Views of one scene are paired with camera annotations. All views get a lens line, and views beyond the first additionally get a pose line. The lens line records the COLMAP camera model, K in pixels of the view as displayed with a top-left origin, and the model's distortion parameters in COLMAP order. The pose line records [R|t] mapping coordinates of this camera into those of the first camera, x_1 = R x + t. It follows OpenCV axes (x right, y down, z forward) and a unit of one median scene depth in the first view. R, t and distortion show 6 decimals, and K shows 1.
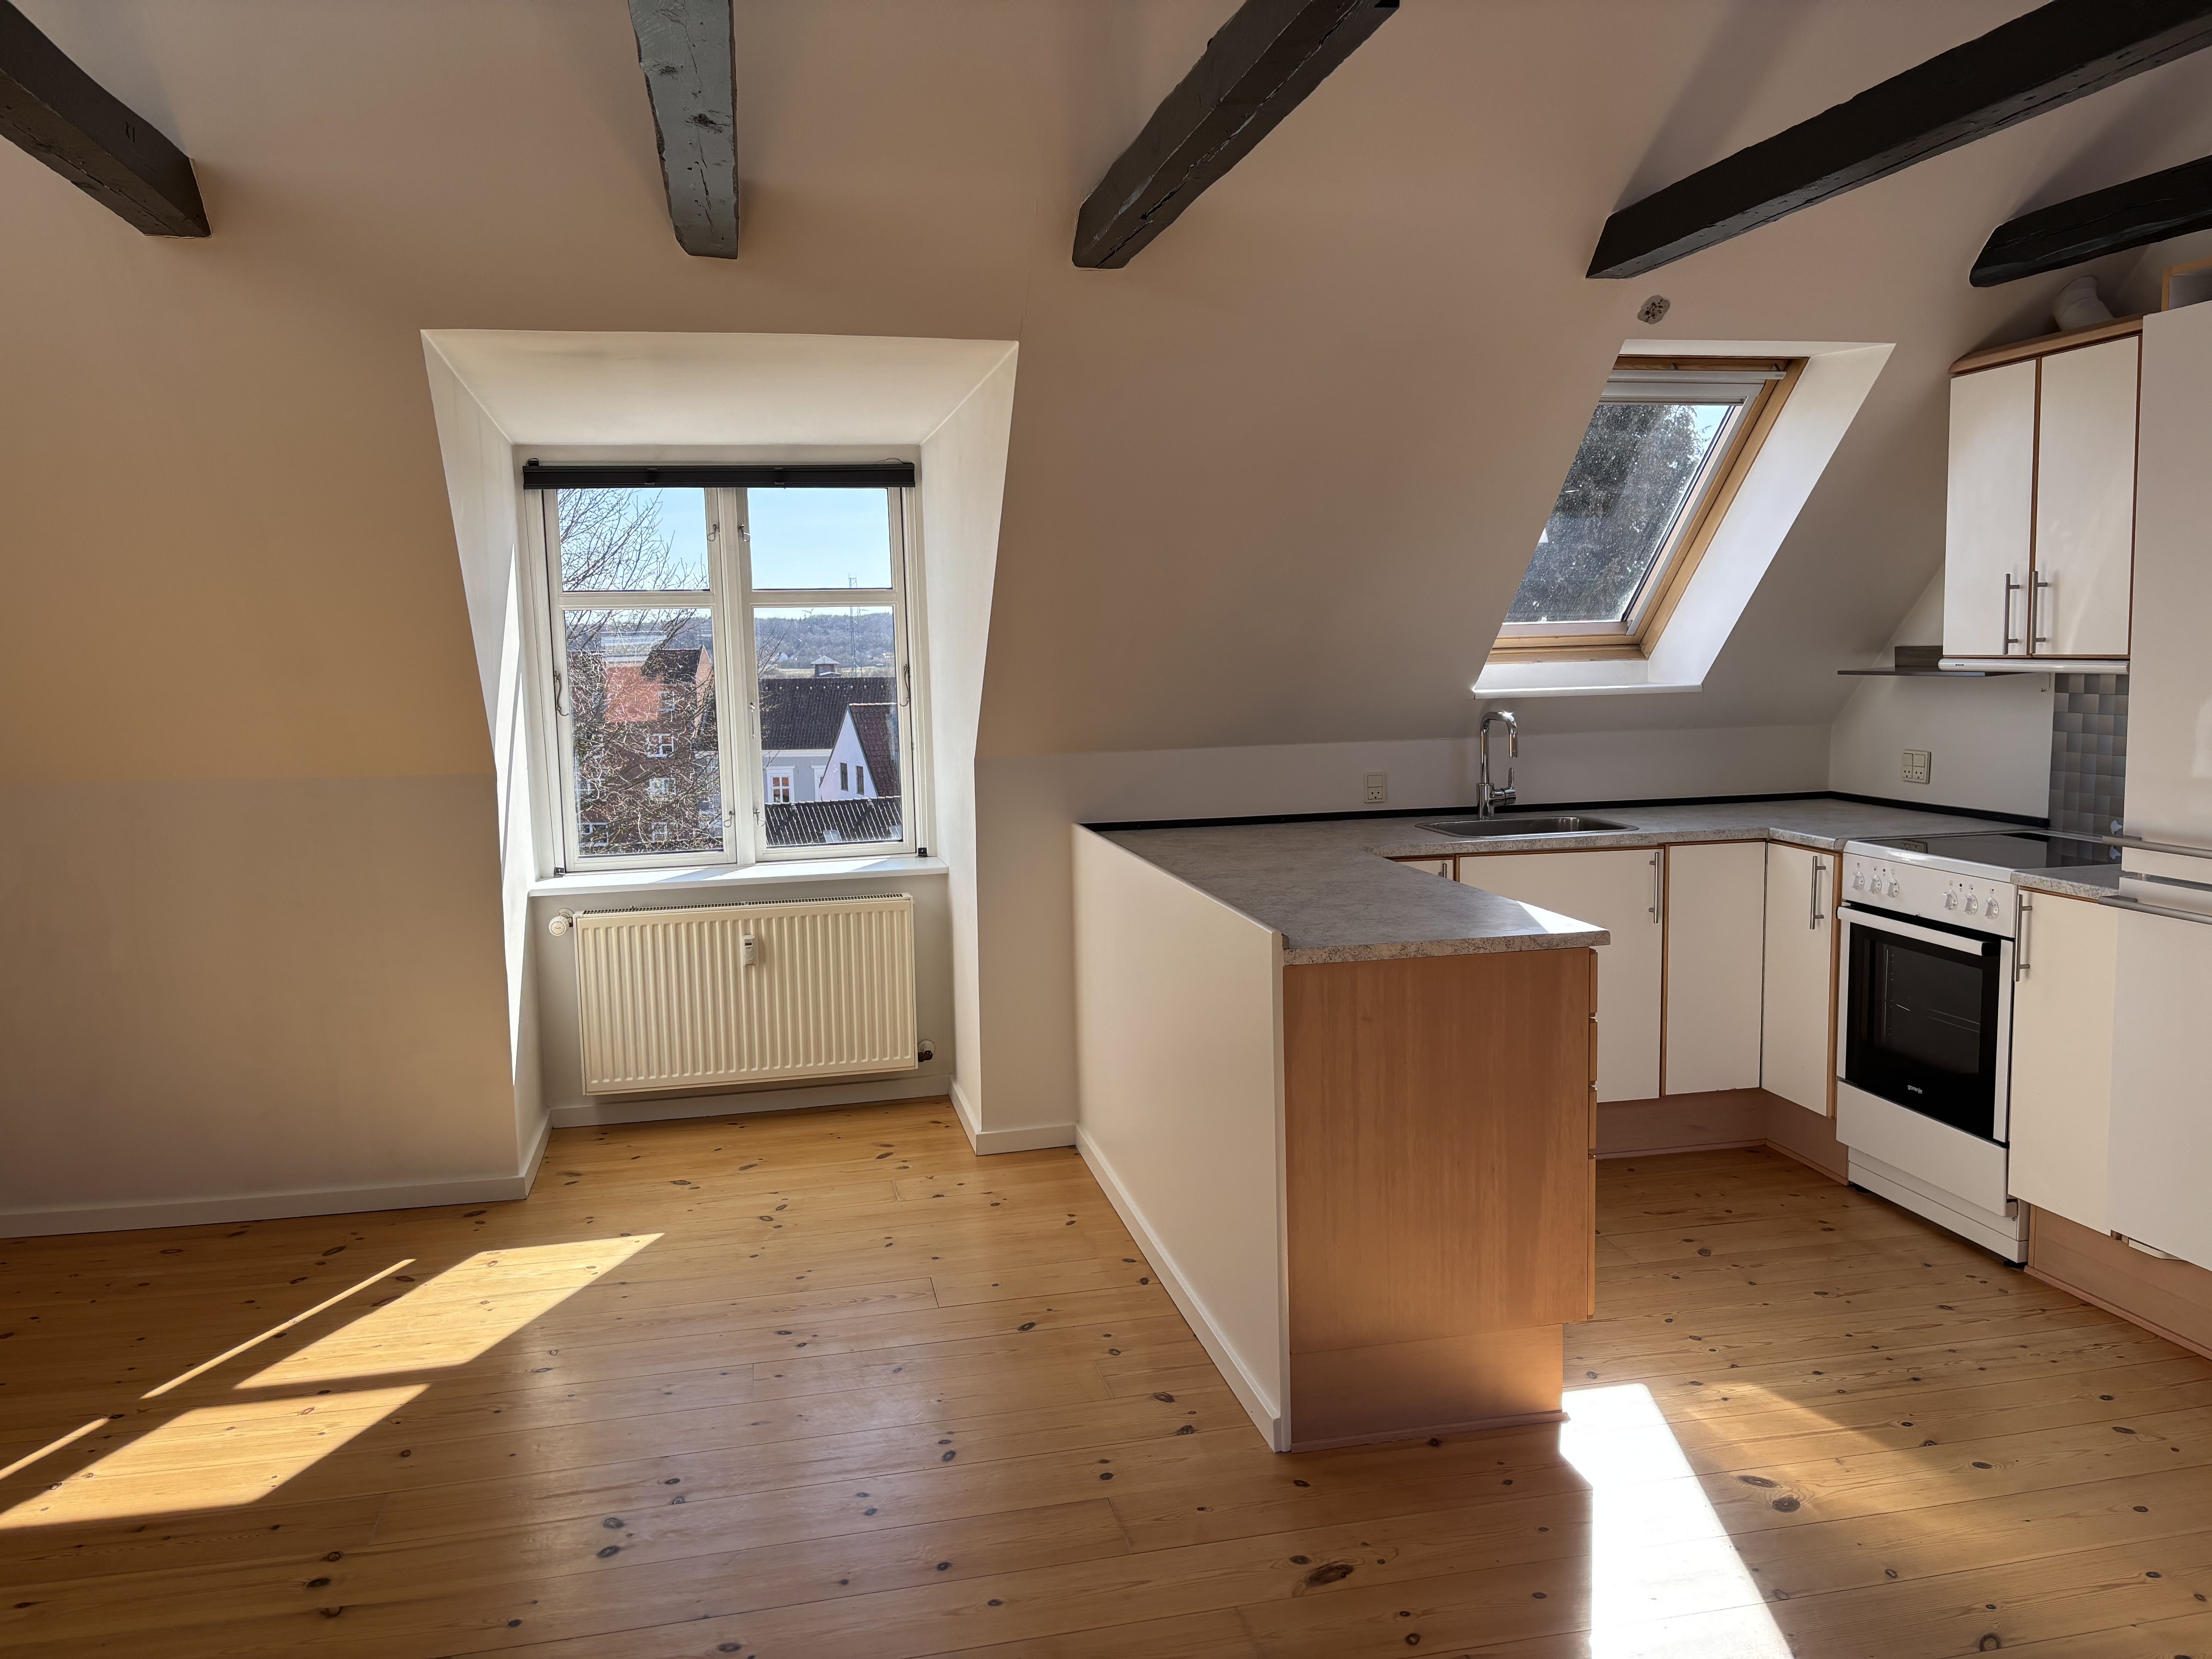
lens RADIAL K [[1671.5, 0, 1118.9], [0, 1671.5, 801.8], [0, 0, 1]] dist [0.040649, -0.040045]
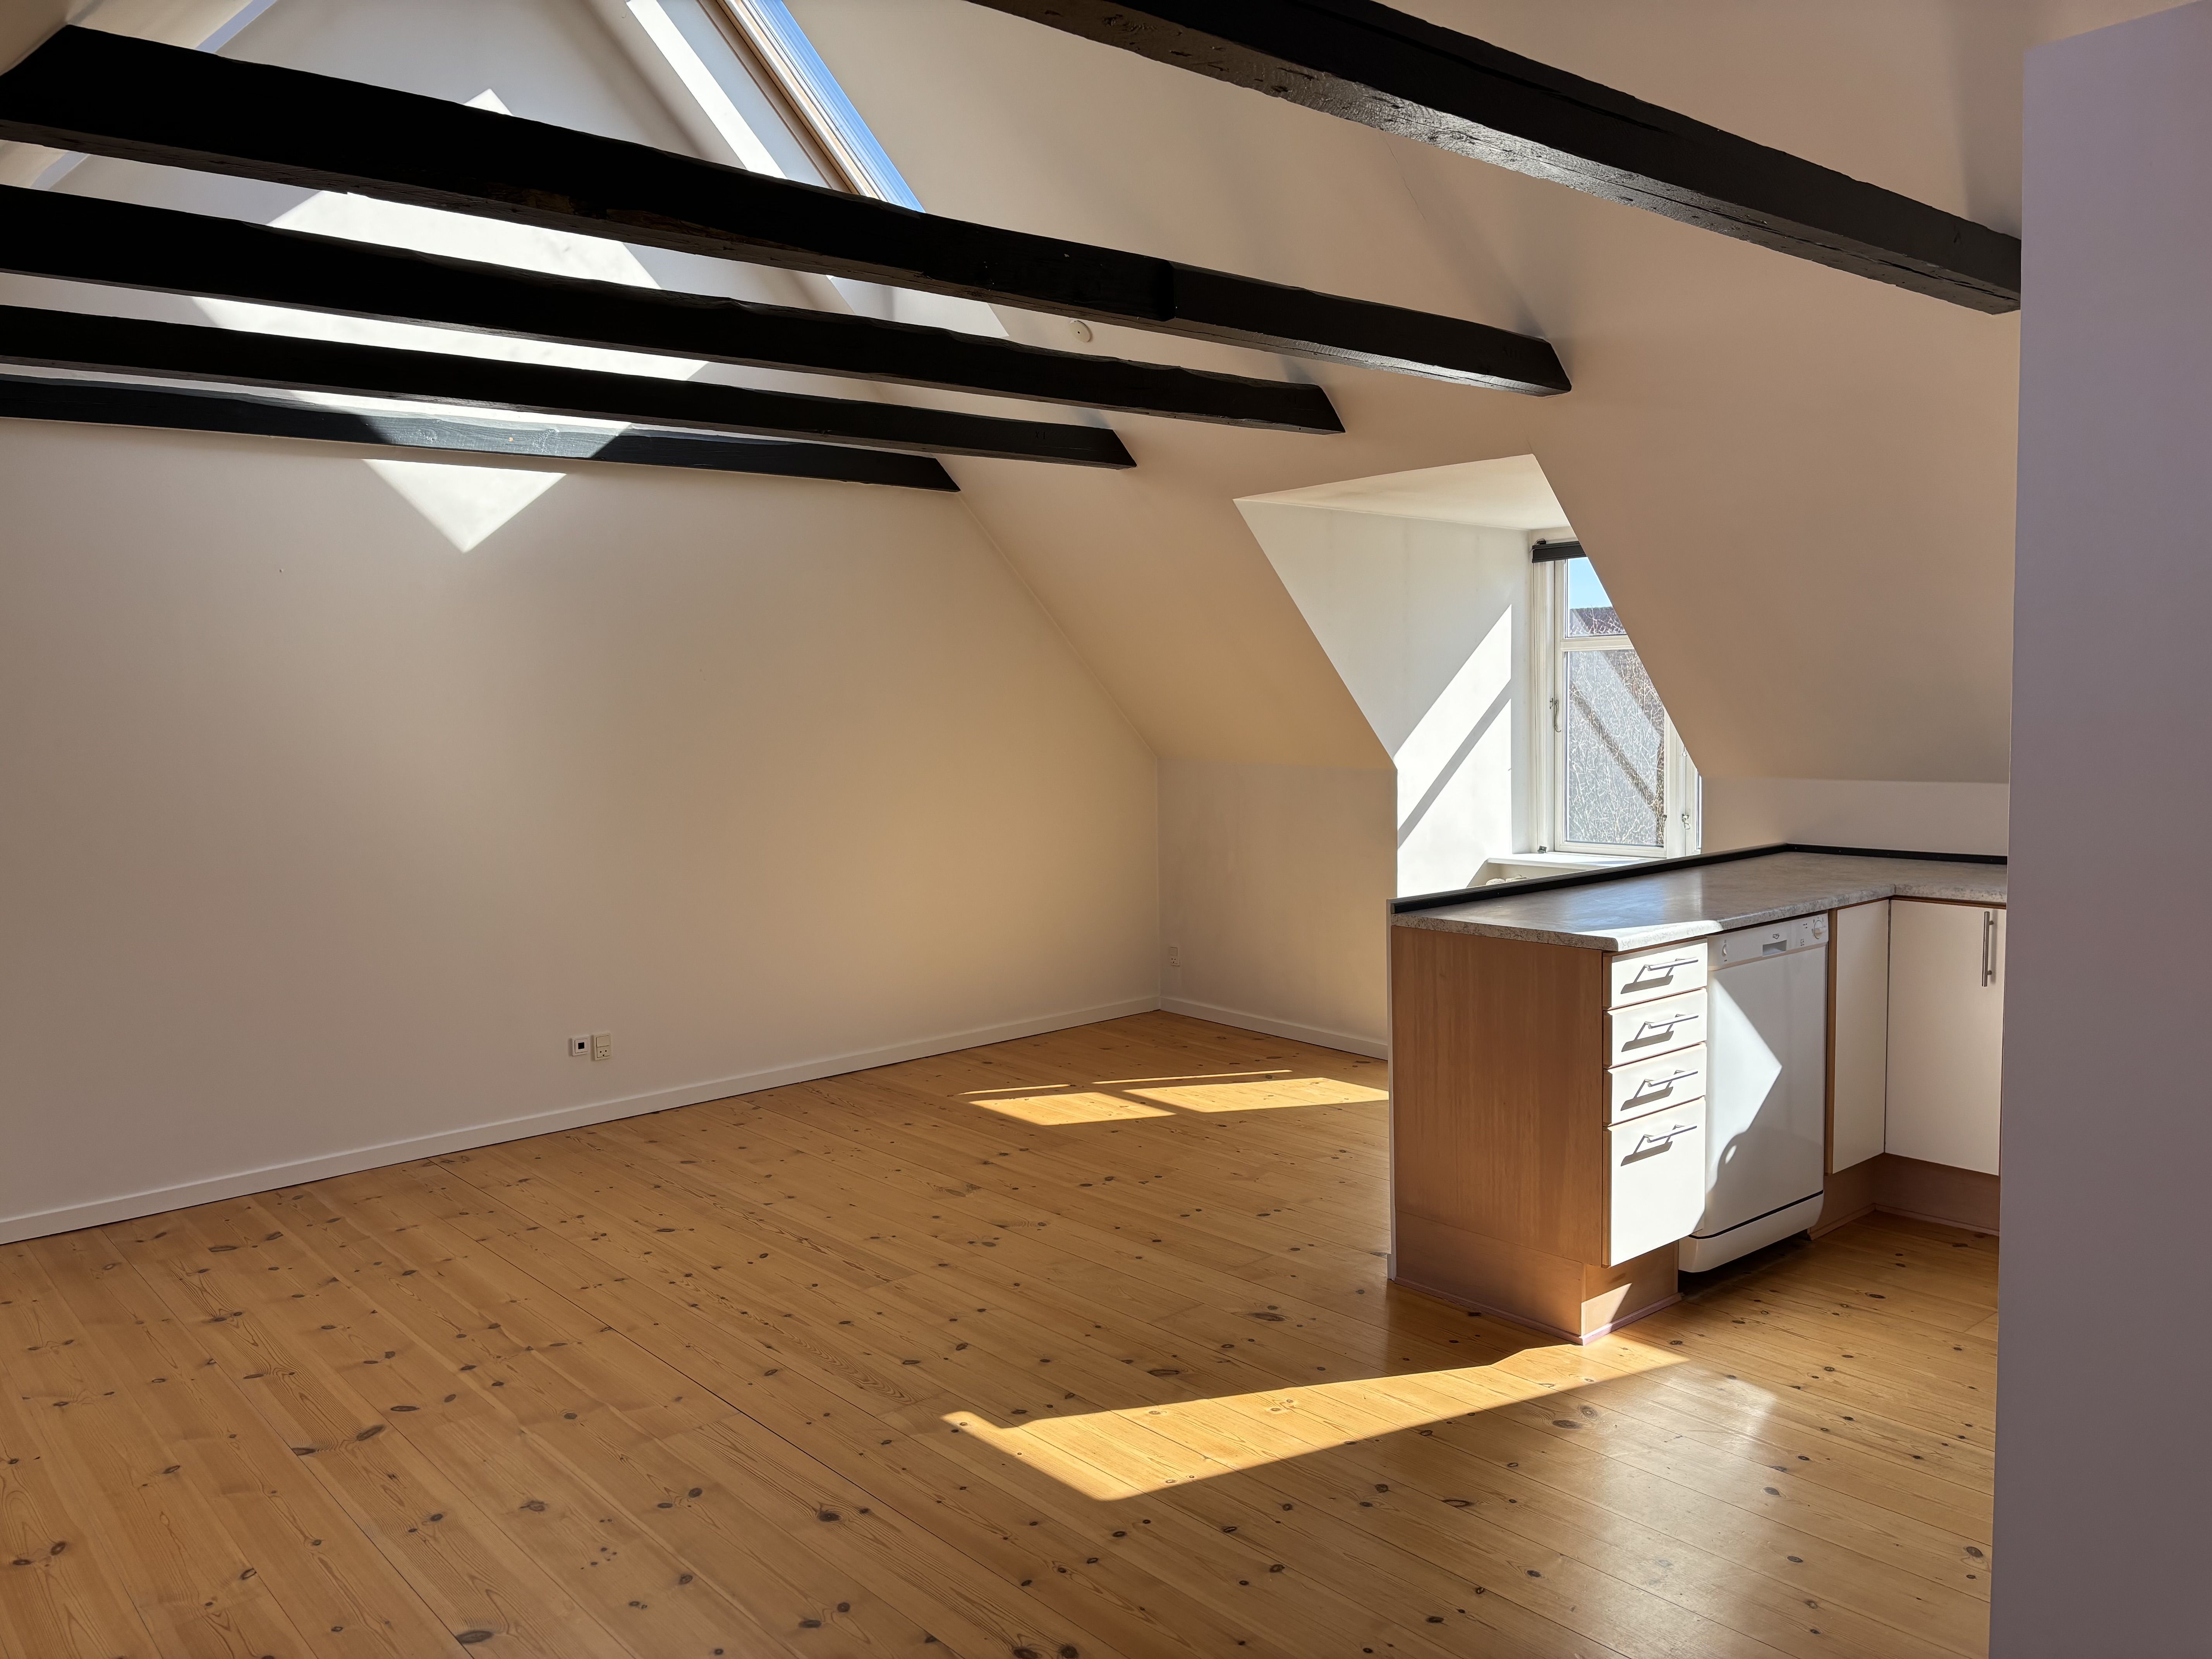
lens RADIAL K [[1671.5, 0, 1156.6], [0, 1671.5, 818.4], [0, 0, 1]] dist [0.040649, -0.040045]
pose [[0.483311, 0.074659, -0.872259, 1.035525], [-0.077150, 0.996113, 0.042512, -0.024038], [0.872042, 0.046749, 0.487192, 0.139678]]
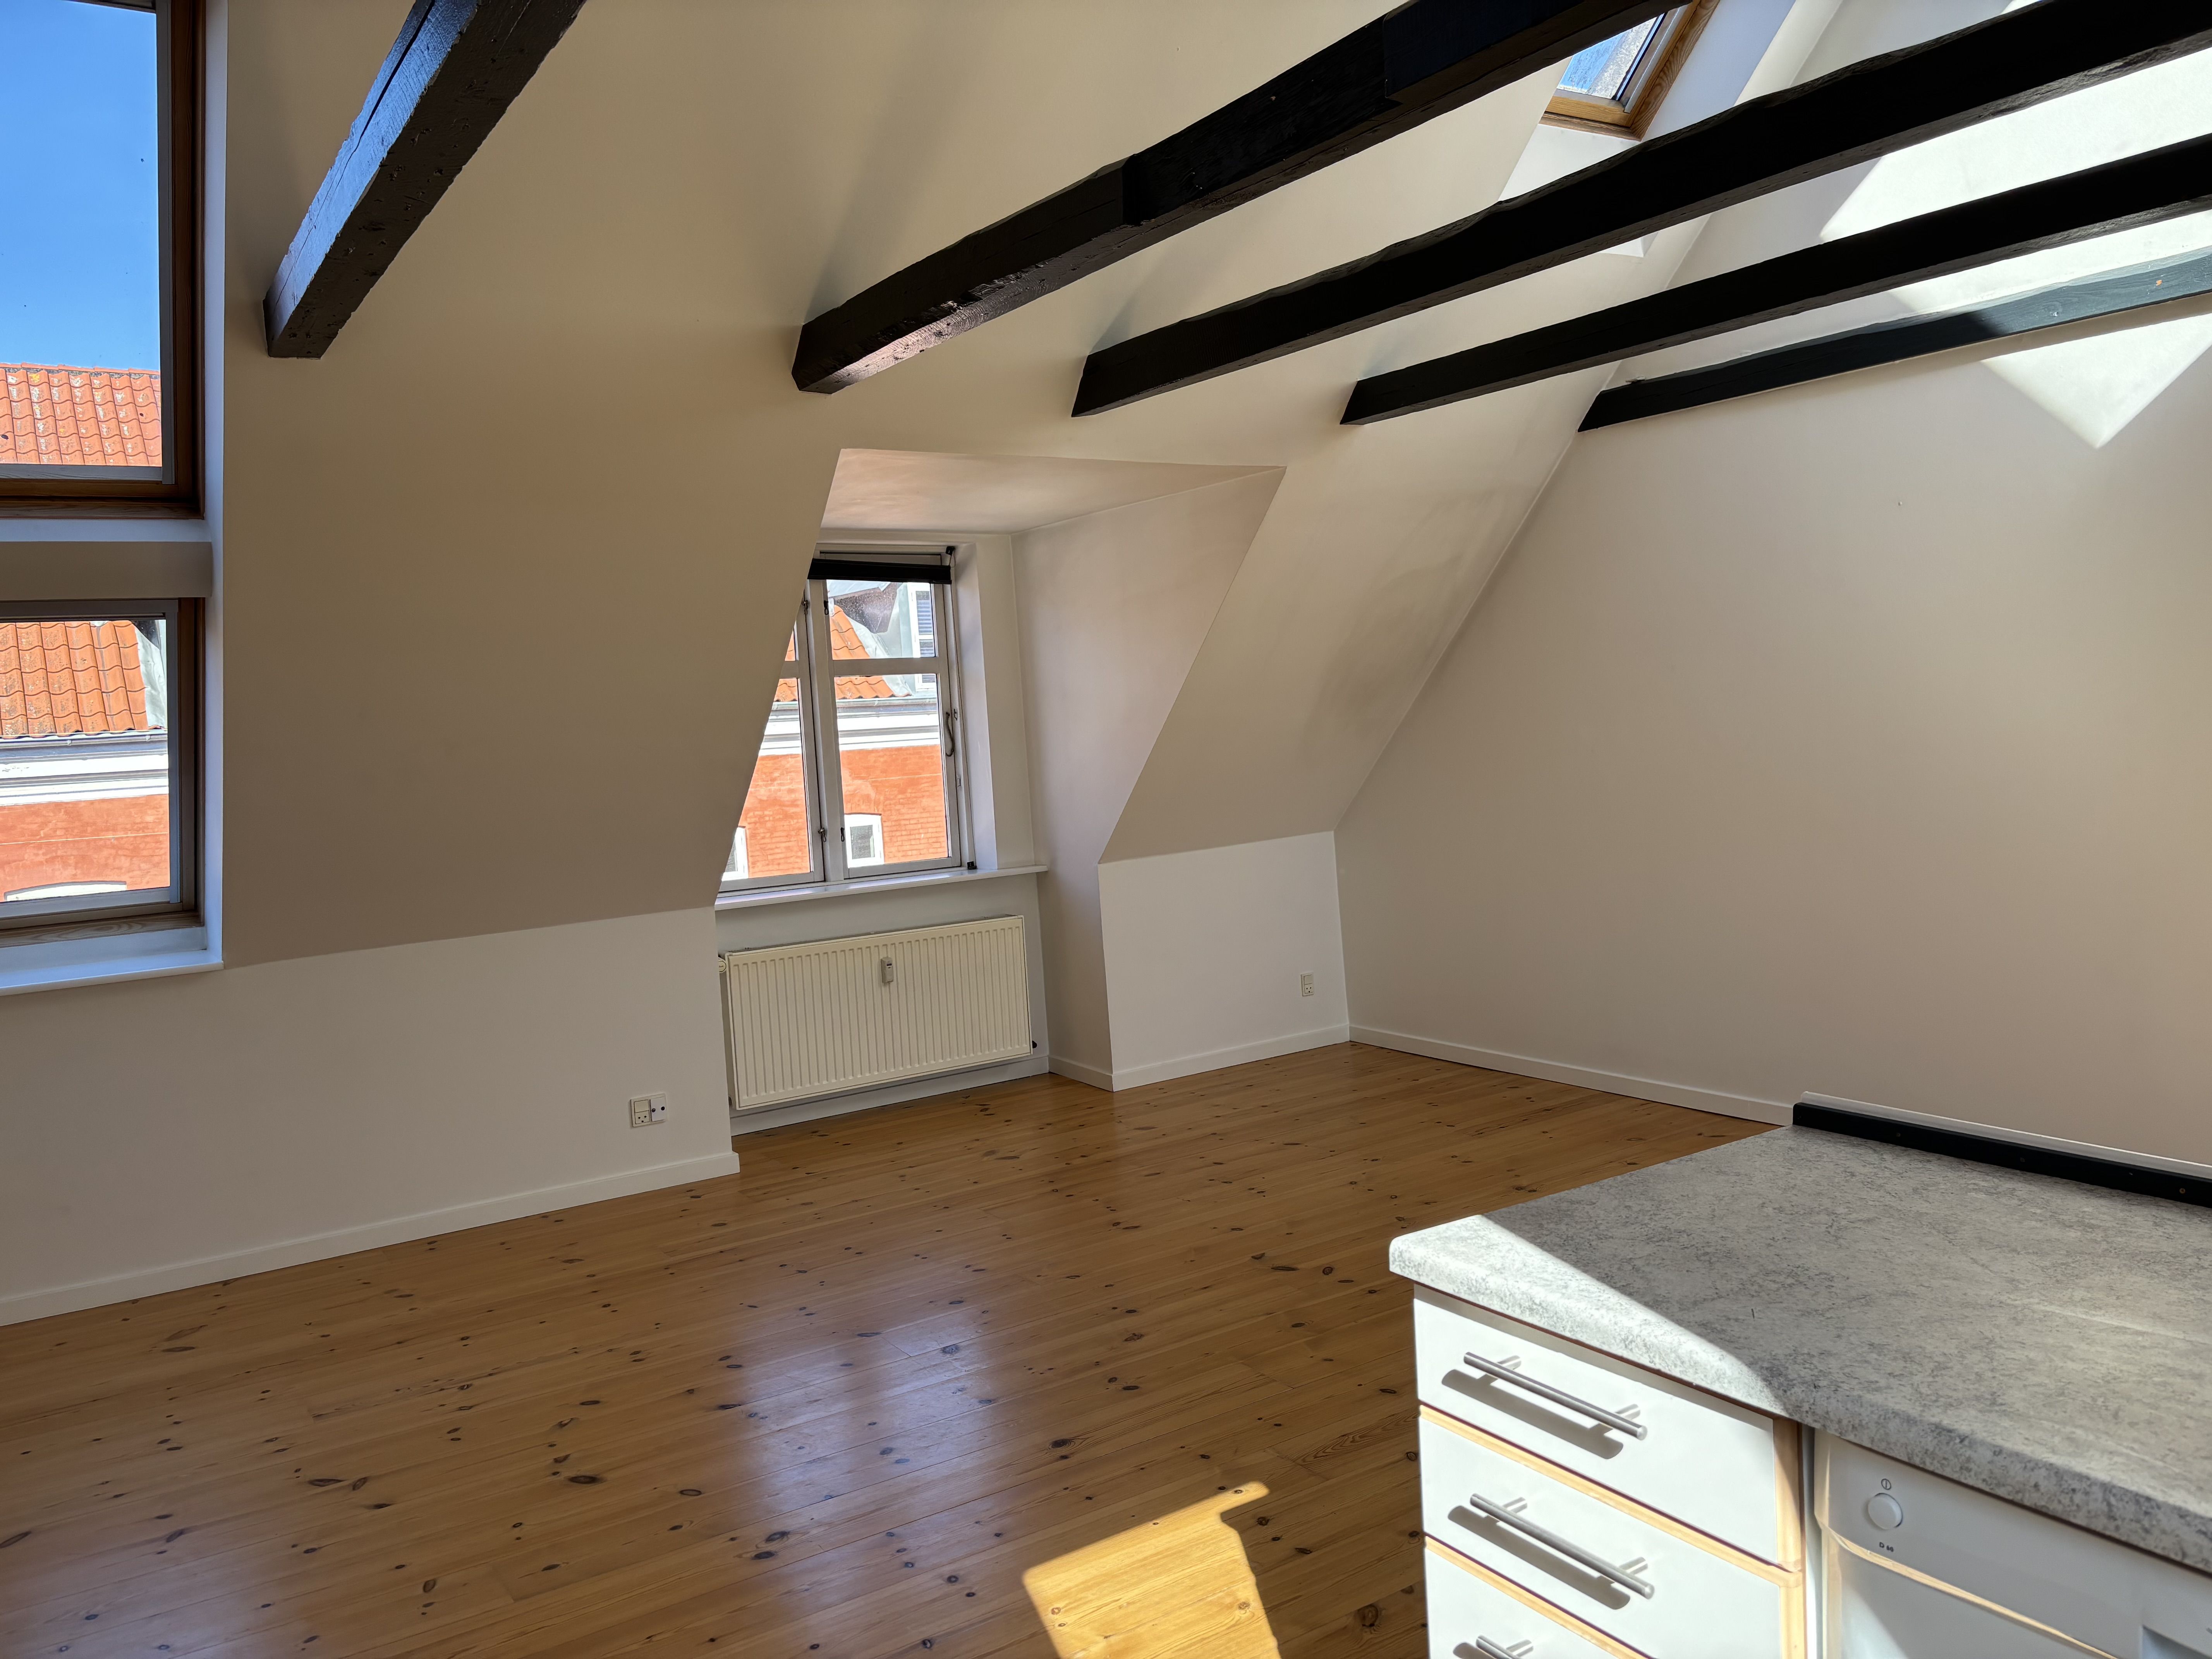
lens RADIAL K [[1671.5, 0, 1100.3], [0, 1671.5, 841.2], [0, 0, 1]] dist [0.040649, -0.040045]
pose [[-0.933474, 0.095232, -0.345771, 0.471354], [0.034178, 0.983335, 0.178560, -0.118531], [0.357013, 0.154863, -0.921173, 1.306767]]
